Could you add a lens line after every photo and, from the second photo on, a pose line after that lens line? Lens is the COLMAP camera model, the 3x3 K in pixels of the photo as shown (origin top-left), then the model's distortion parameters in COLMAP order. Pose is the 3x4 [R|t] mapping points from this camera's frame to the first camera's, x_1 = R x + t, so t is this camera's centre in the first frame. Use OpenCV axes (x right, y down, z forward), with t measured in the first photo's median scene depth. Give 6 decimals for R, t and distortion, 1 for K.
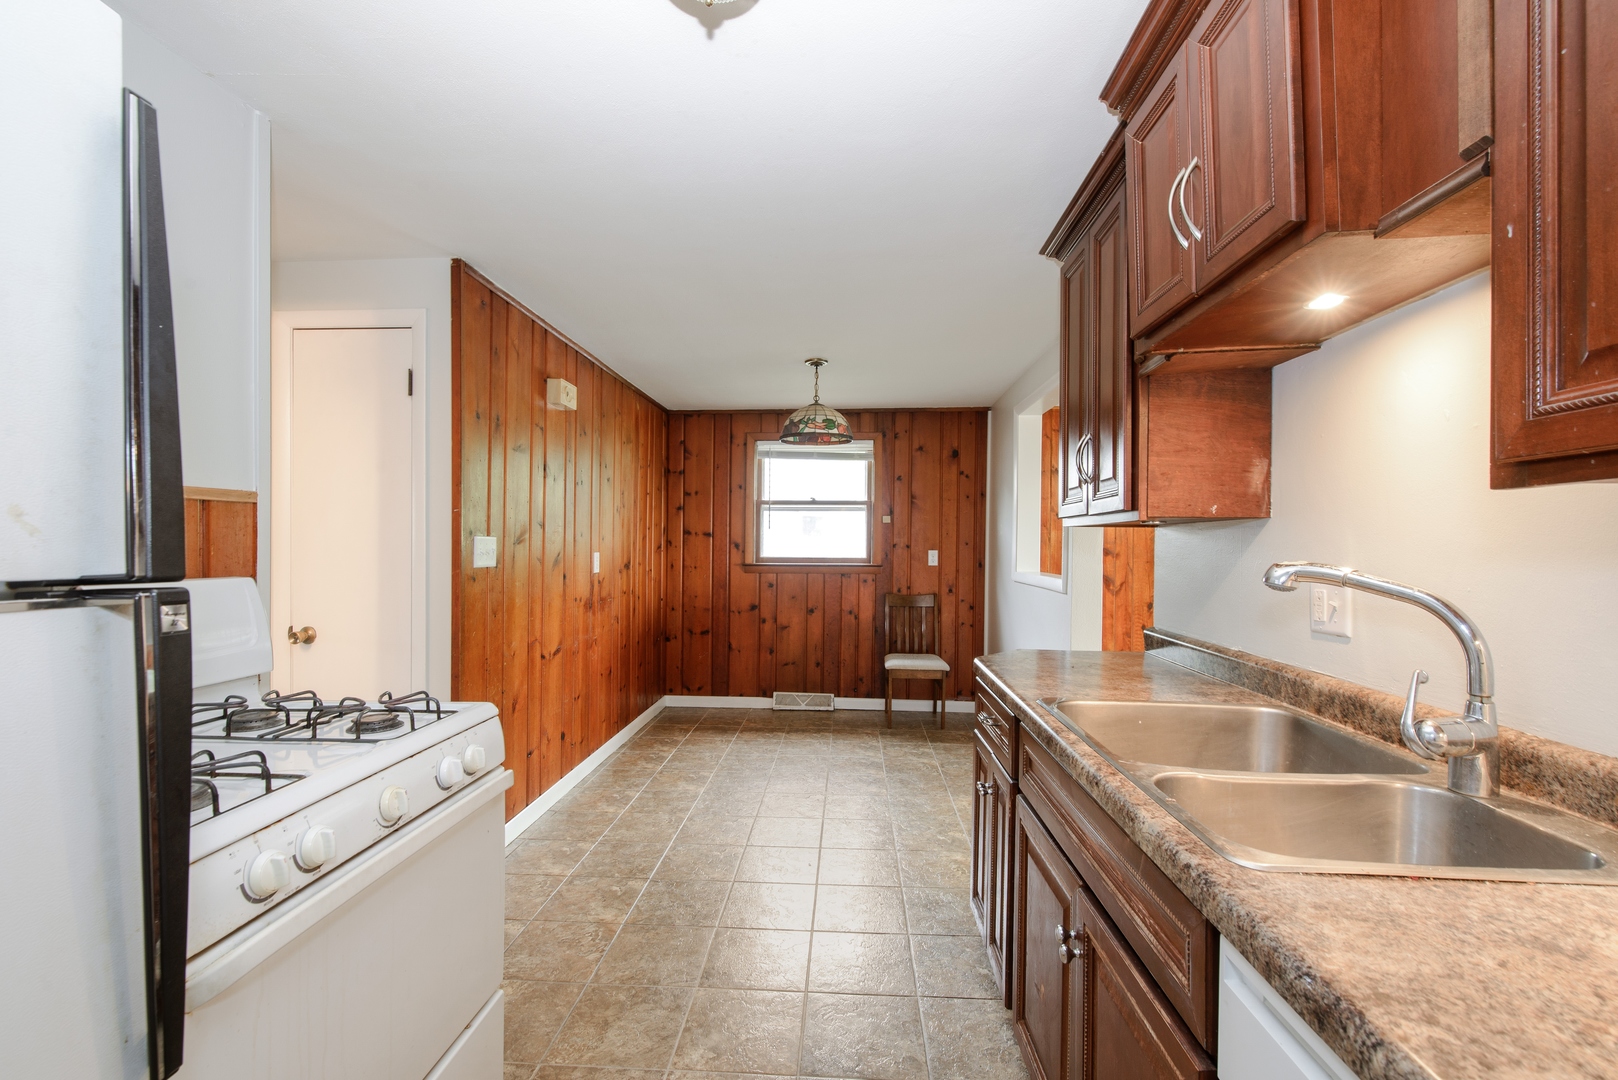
lens RADIAL K [[634.9, 0, 796.8], [0, 634.9, 548.6], [0, 0, 1]] dist [-0.042630, -0.000707]
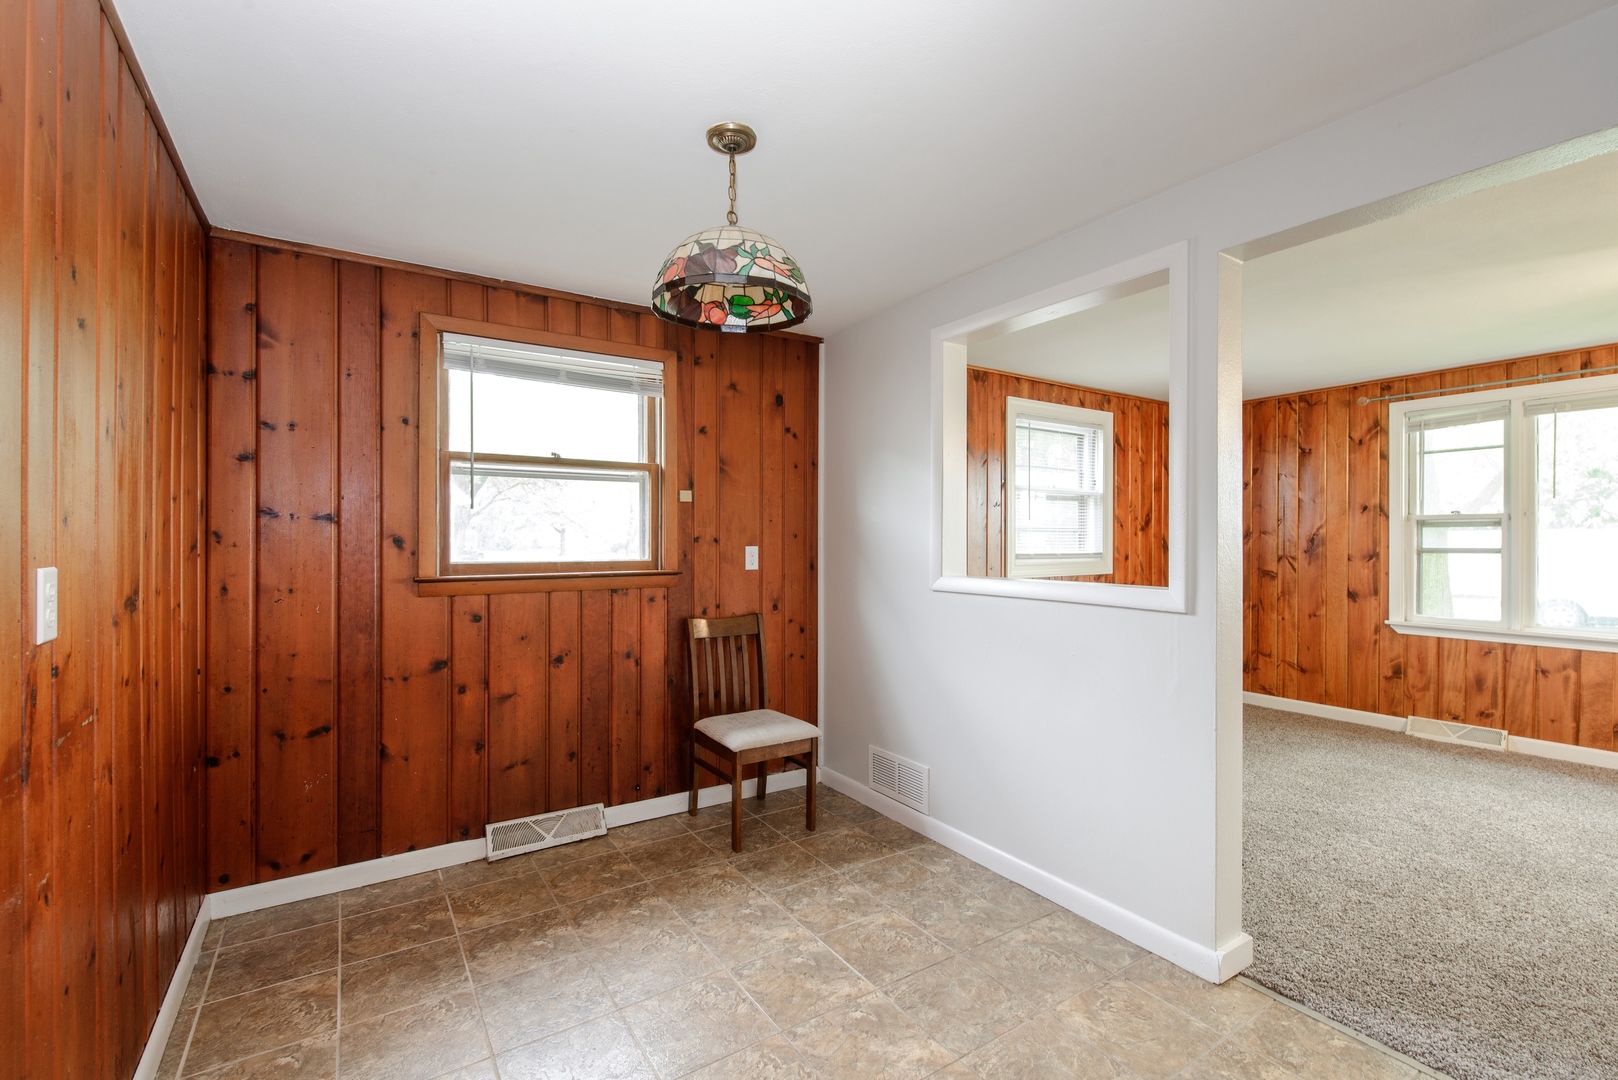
lens RADIAL K [[700.5, 0, 809.0], [0, 700.5, 542.5], [0, 0, 1]] dist [0.000447, -0.002477]
pose [[0.808542, -0.008754, 0.588374, -0.157199], [0.009019, 0.999956, 0.002482, -0.002347], [-0.588370, 0.003300, 0.808585, 0.385910]]
